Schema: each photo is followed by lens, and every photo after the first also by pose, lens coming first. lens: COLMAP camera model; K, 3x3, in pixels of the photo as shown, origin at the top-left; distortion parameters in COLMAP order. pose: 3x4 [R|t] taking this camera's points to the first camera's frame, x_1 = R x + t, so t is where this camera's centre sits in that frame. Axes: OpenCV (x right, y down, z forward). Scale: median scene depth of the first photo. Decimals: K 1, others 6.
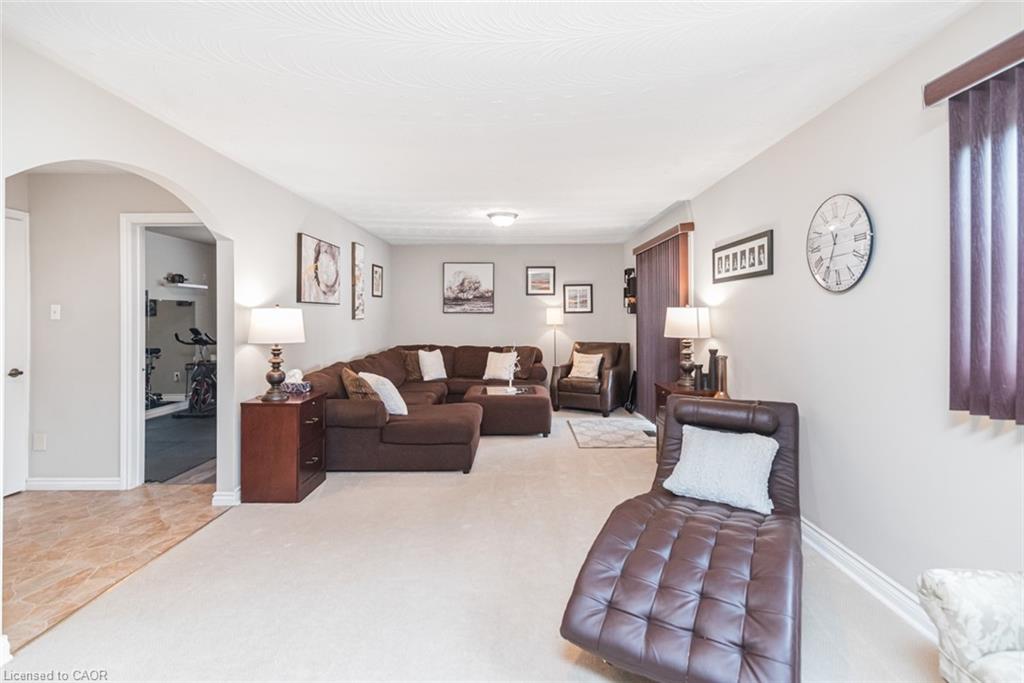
lens RADIAL K [[463.9, 0, 510.5], [0, 463.9, 315.0], [0, 0, 1]] dist [0.000302, -0.000025]
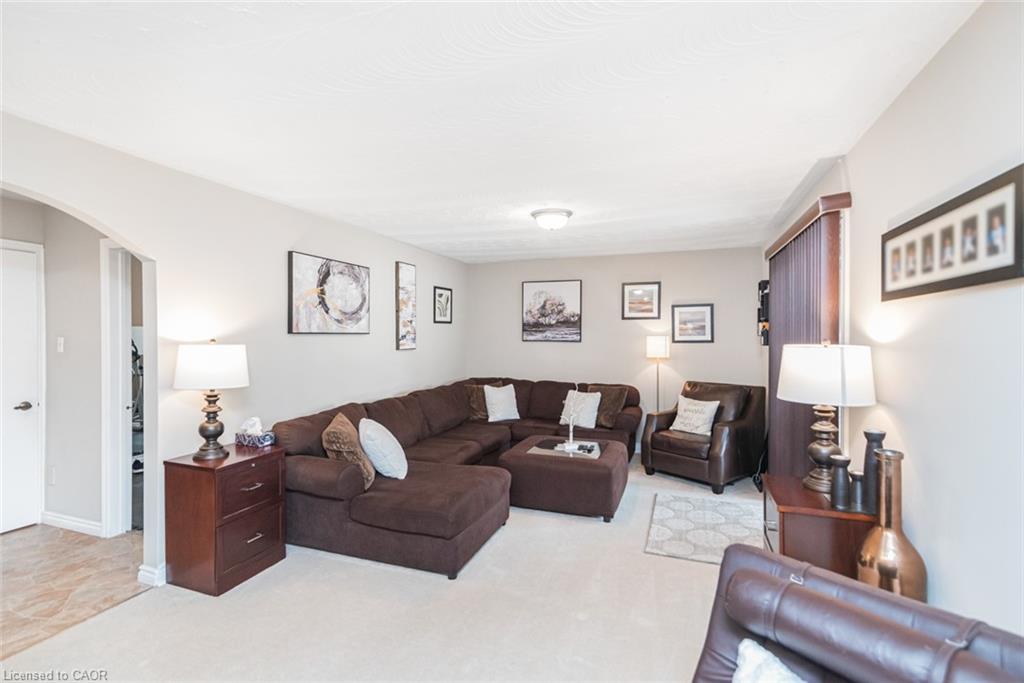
lens RADIAL K [[464.3, 0, 503.7], [0, 464.3, 339.8], [0, 0, 1]] dist [0.001926, -0.000132]
pose [[0.942635, 0.006237, -0.333767, 0.176308], [-0.003692, 0.999959, 0.008260, -0.022314], [0.333805, -0.006554, 0.942620, 0.305772]]
